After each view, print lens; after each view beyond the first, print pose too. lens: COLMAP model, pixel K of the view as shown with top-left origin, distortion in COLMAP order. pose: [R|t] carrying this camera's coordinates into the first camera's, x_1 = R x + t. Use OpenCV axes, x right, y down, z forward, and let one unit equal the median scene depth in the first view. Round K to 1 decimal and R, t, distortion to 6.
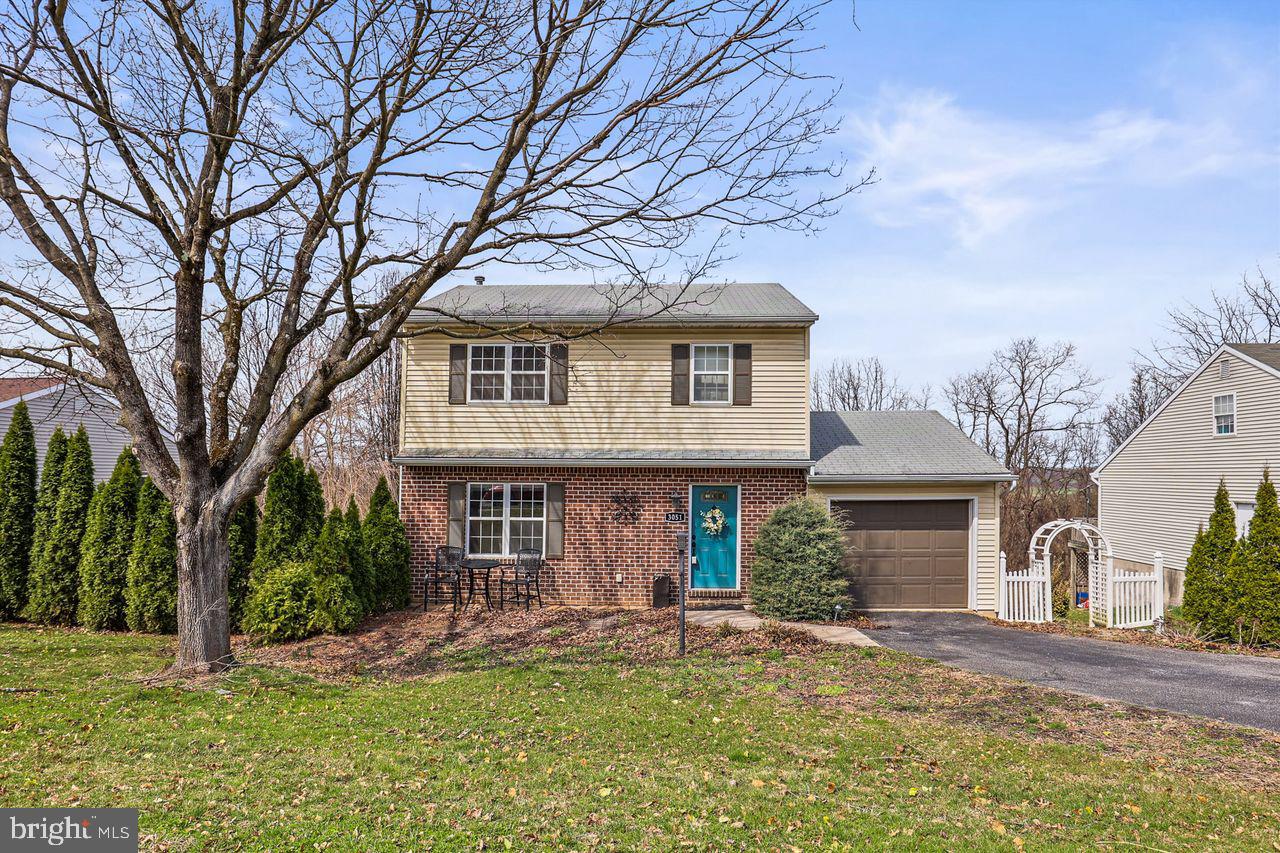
lens RADIAL K [[687.3, 0, 657.3], [0, 687.3, 456.5], [0, 0, 1]] dist [-0.018885, -0.000082]
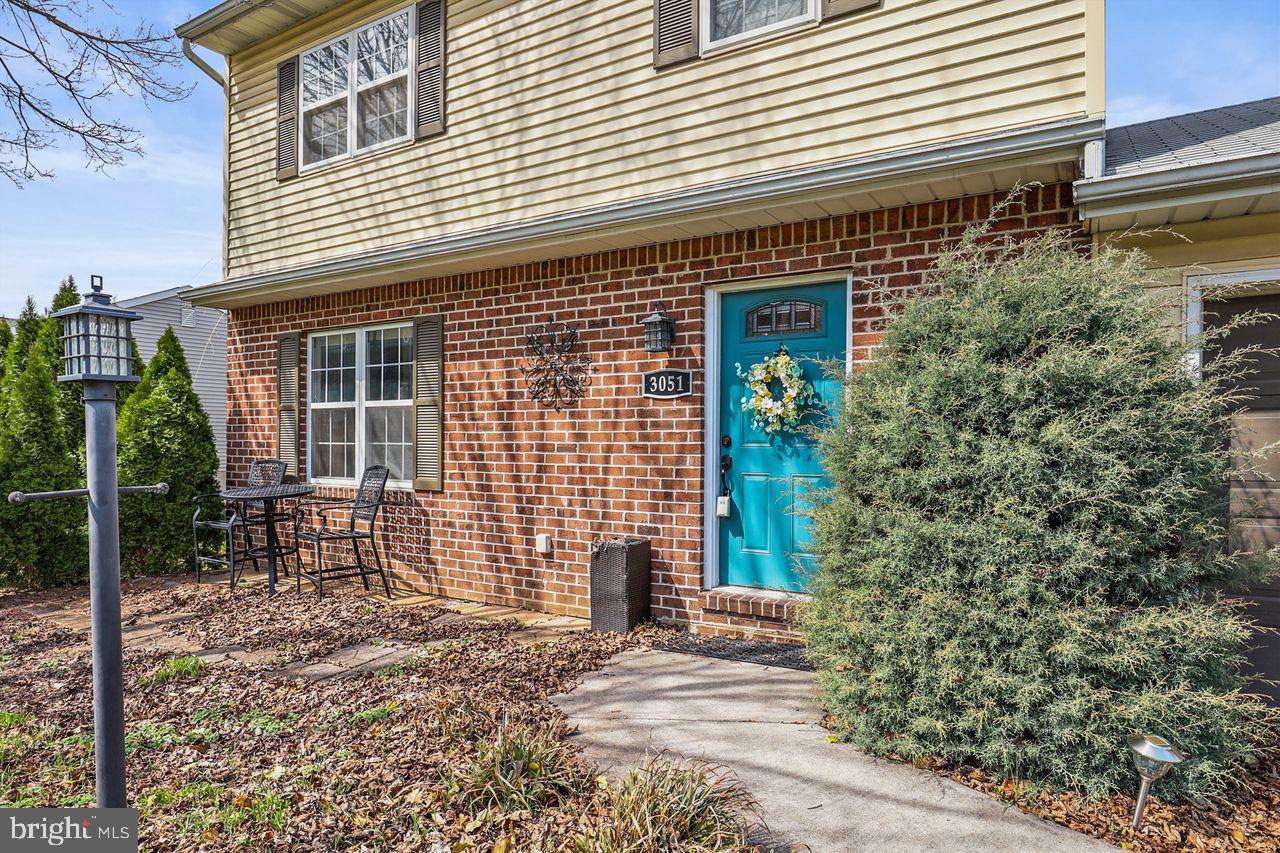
lens RADIAL K [[771.9, 0, 632.3], [0, 771.9, 434.4], [0, 0, 1]] dist [0.001208, 0.000332]
pose [[0.858821, -0.010655, -0.512164, 0.216238], [0.018954, 0.999760, 0.010985, 0.110053], [0.511924, -0.019142, 0.858817, 0.643712]]
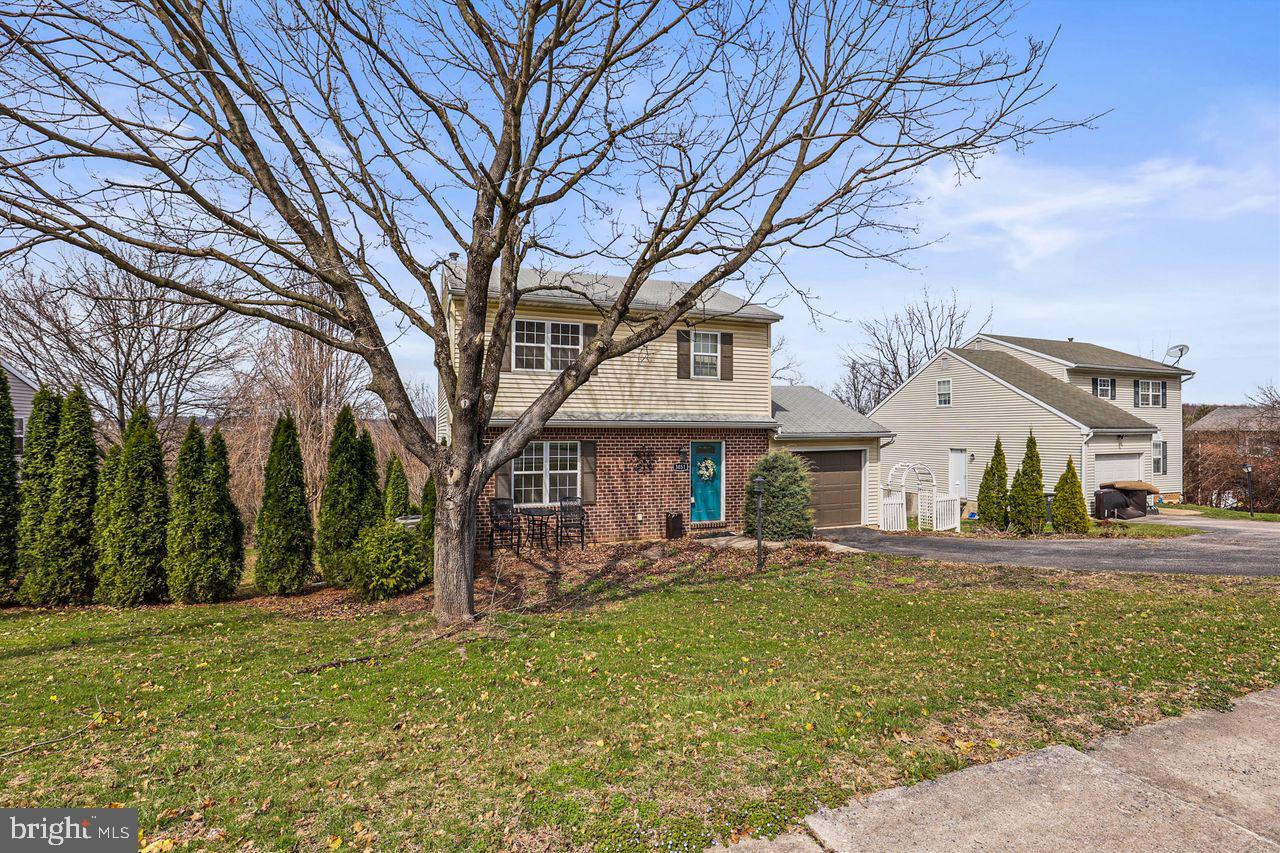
lens RADIAL K [[573.7, 0, 647.3], [0, 573.7, 426.9], [0, 0, 1]] dist [-0.026529, -0.000188]
pose [[0.929340, -0.000596, 0.369226, -0.421642], [-0.007679, 0.999751, 0.020941, -0.007455], [-0.369146, -0.022297, 0.929104, 0.039795]]
